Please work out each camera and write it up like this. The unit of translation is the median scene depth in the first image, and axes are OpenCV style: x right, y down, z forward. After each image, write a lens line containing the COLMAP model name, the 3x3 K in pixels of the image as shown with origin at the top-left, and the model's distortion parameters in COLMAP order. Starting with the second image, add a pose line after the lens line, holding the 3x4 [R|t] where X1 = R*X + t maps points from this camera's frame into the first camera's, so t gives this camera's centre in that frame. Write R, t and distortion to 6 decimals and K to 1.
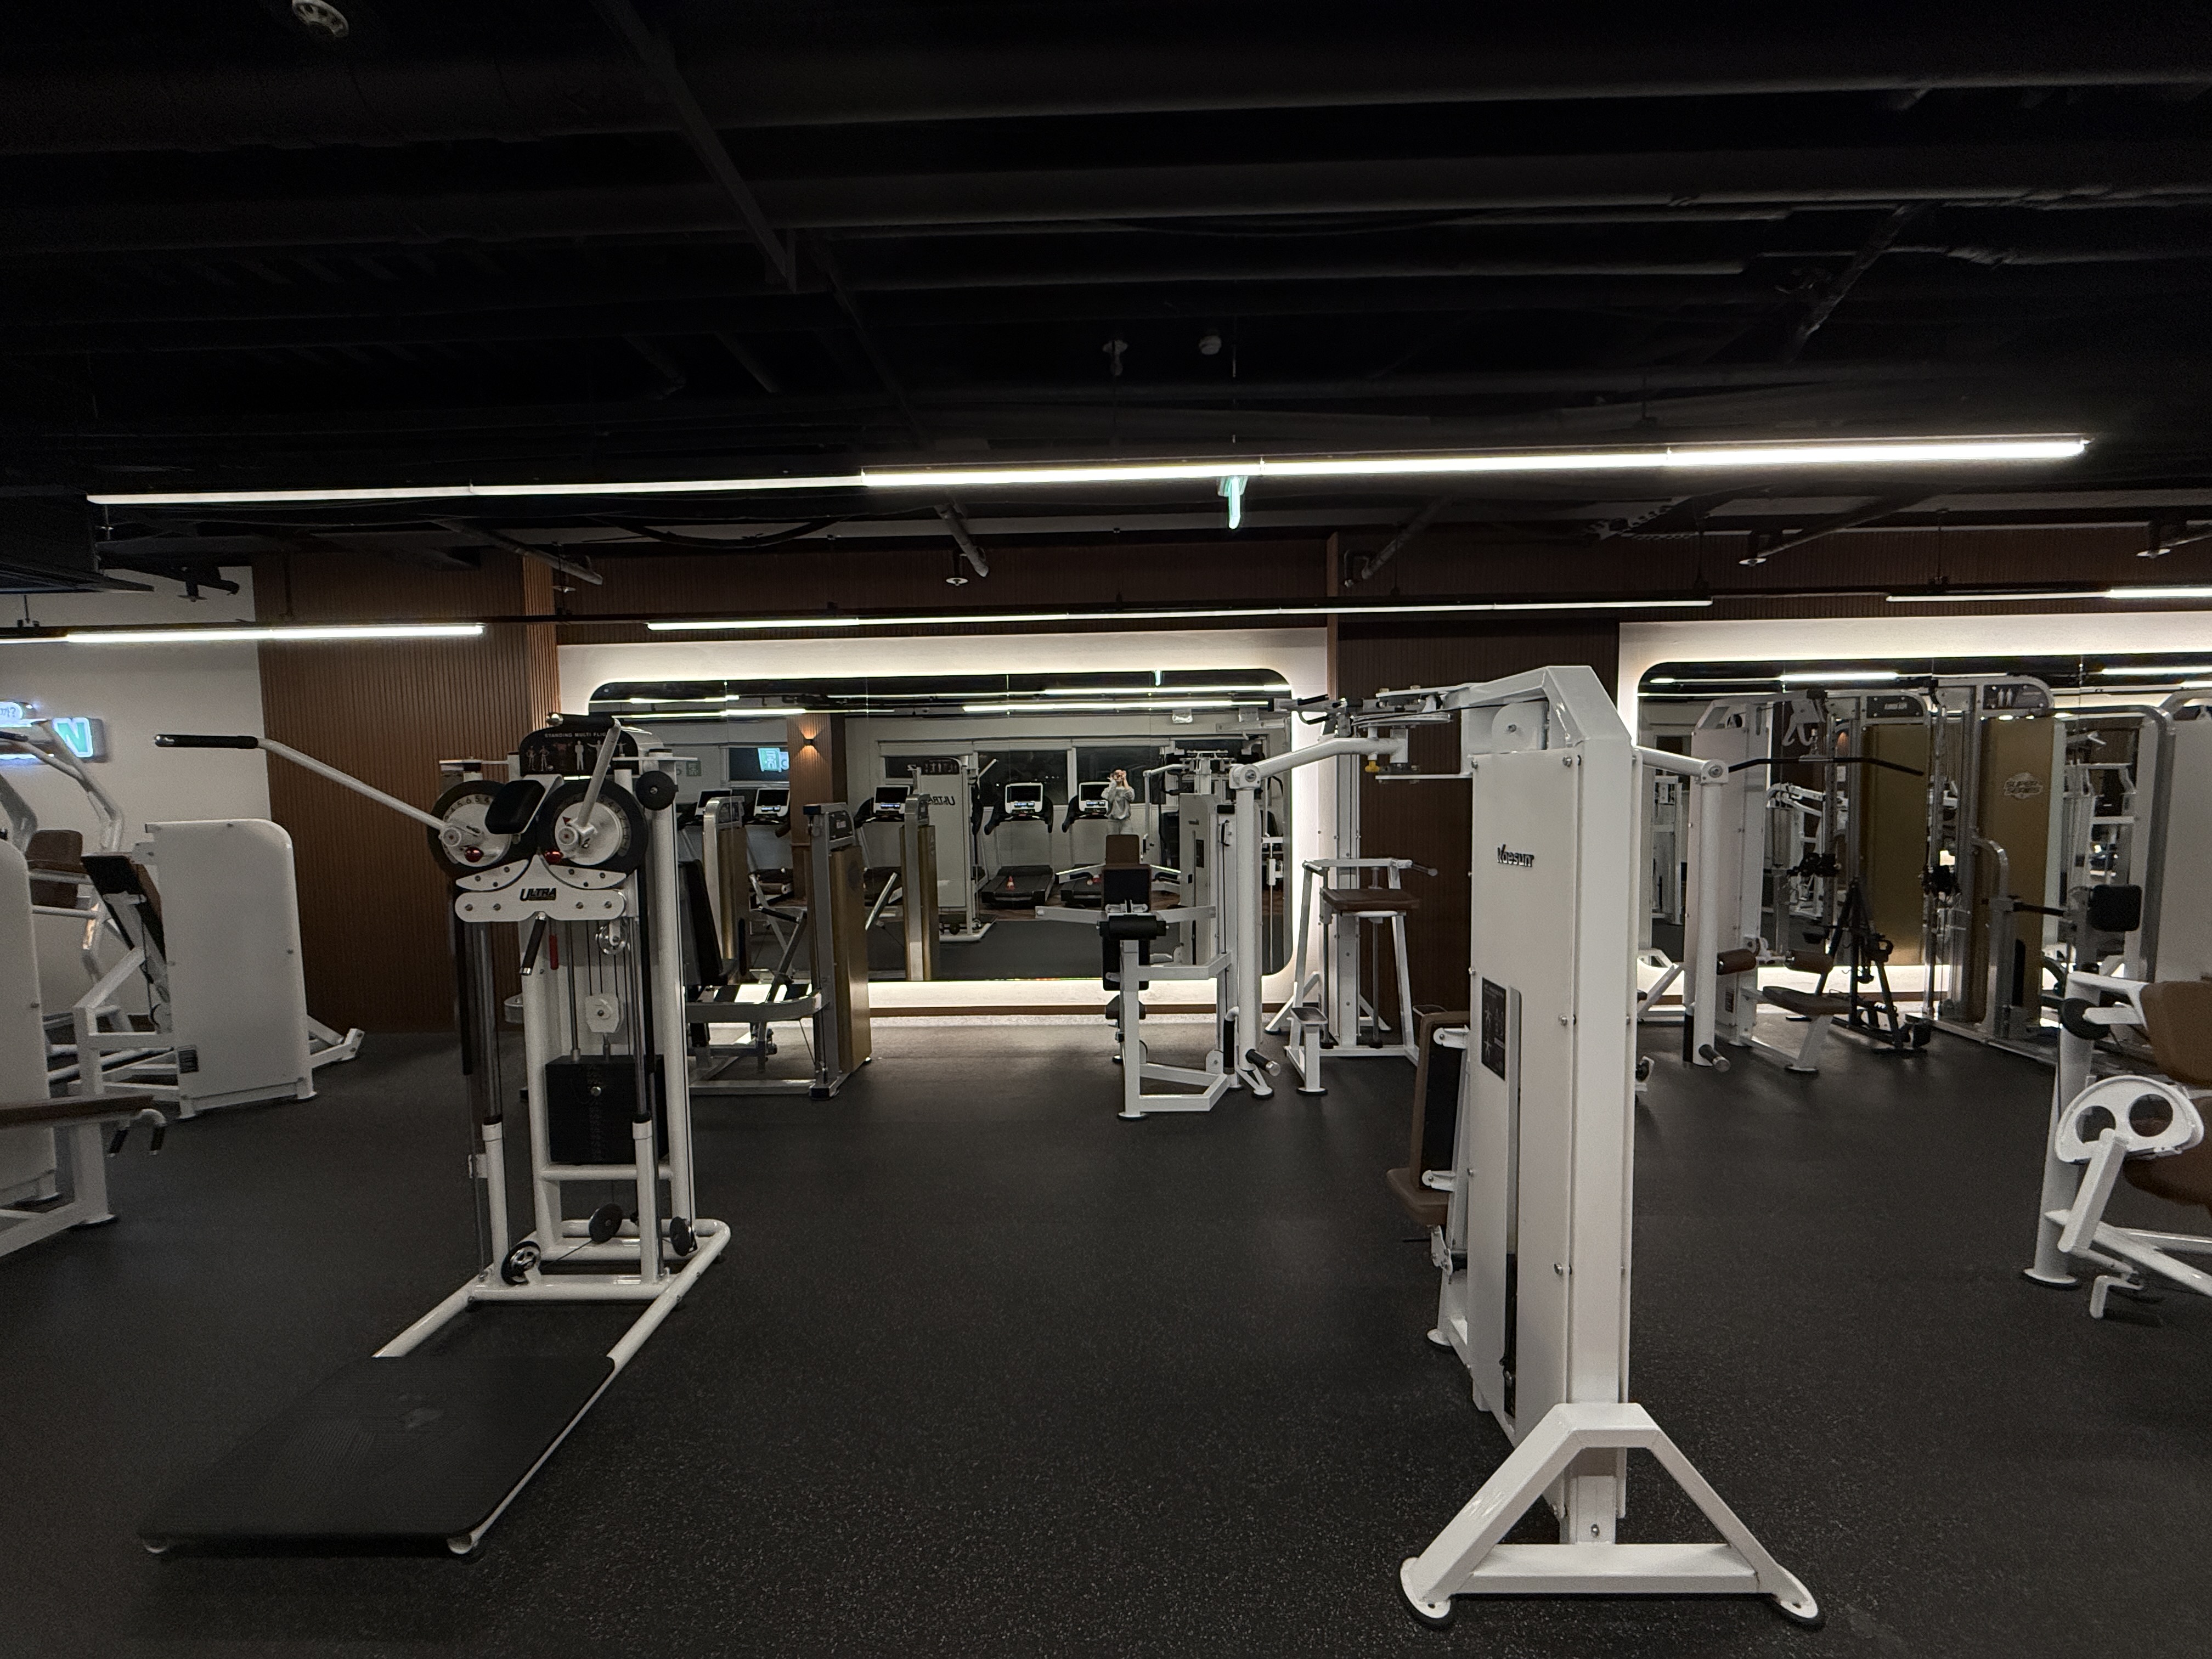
lens RADIAL K [[884.0, 0, 1106.0], [0, 884.0, 829.5], [0, 0, 1]] dist [-0.001454, -0.000074]
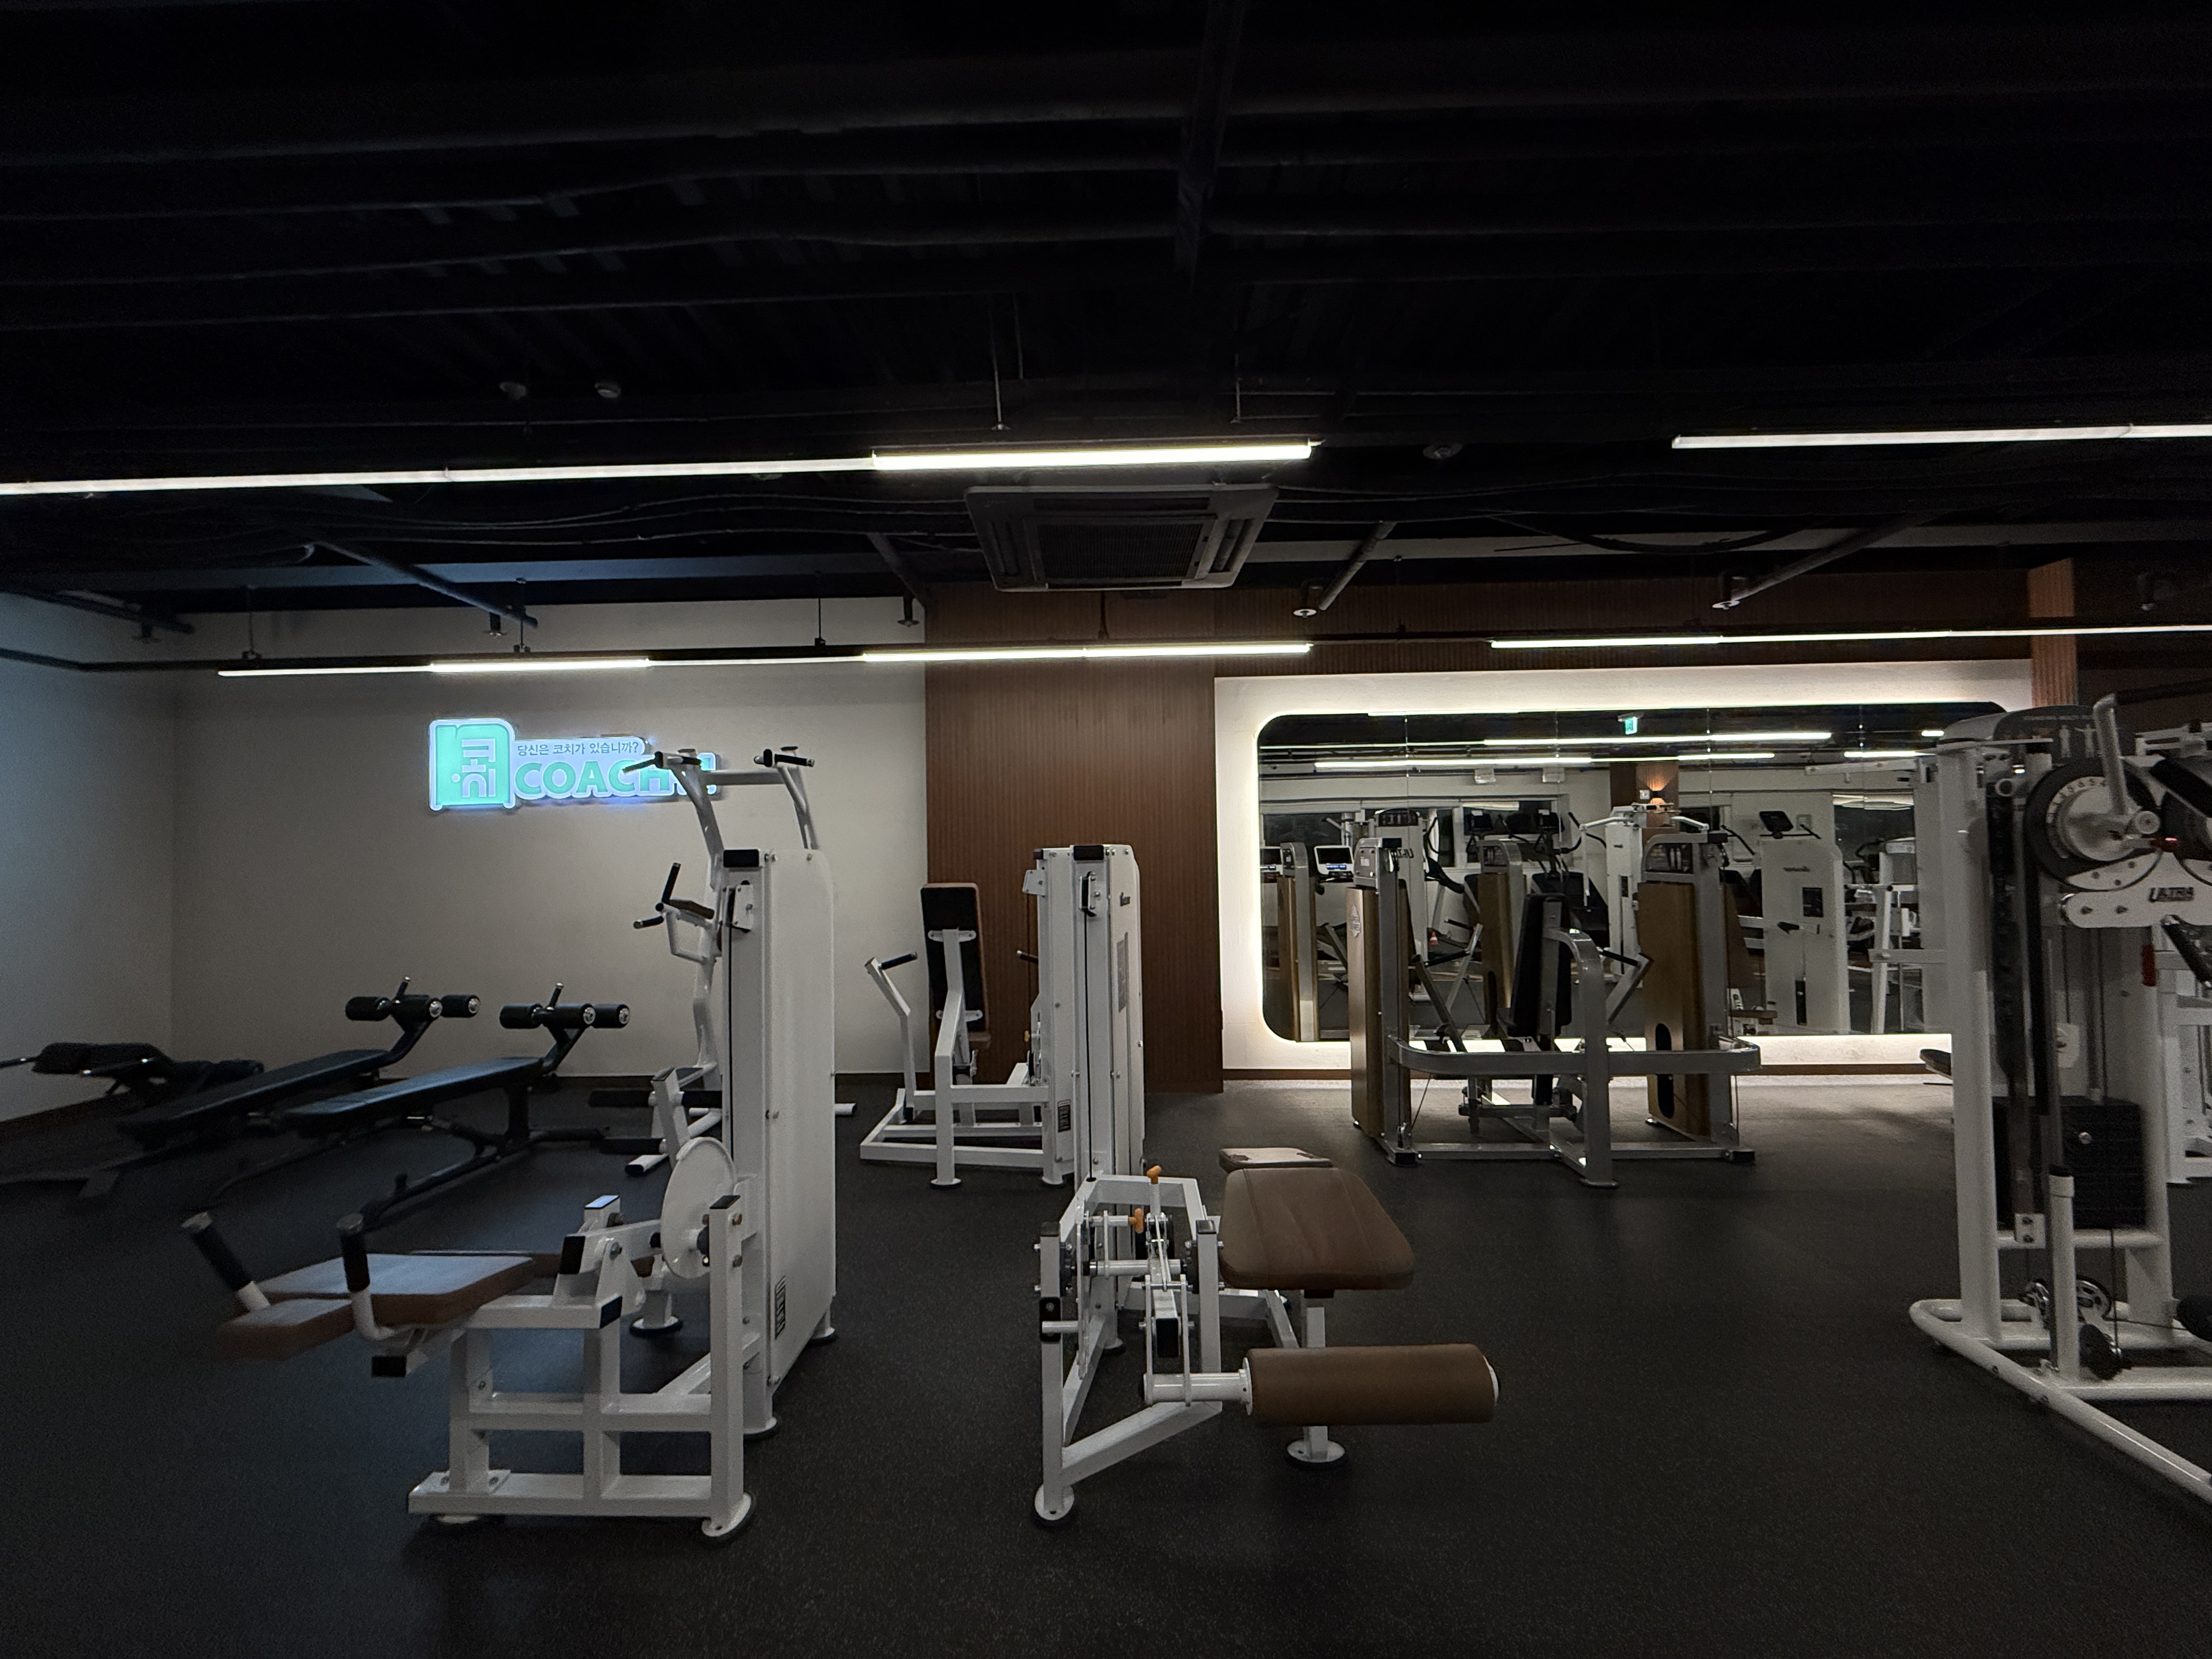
lens RADIAL K [[891.2, 0, 1106.0], [0, 891.2, 829.5], [0, 0, 1]] dist [-0.000900, -0.000051]
pose [[0.999993, 0.000273, -0.003628, -0.924156], [-0.000595, 0.996024, -0.089078, 0.049068], [0.003590, 0.089079, 0.996018, 0.077684]]
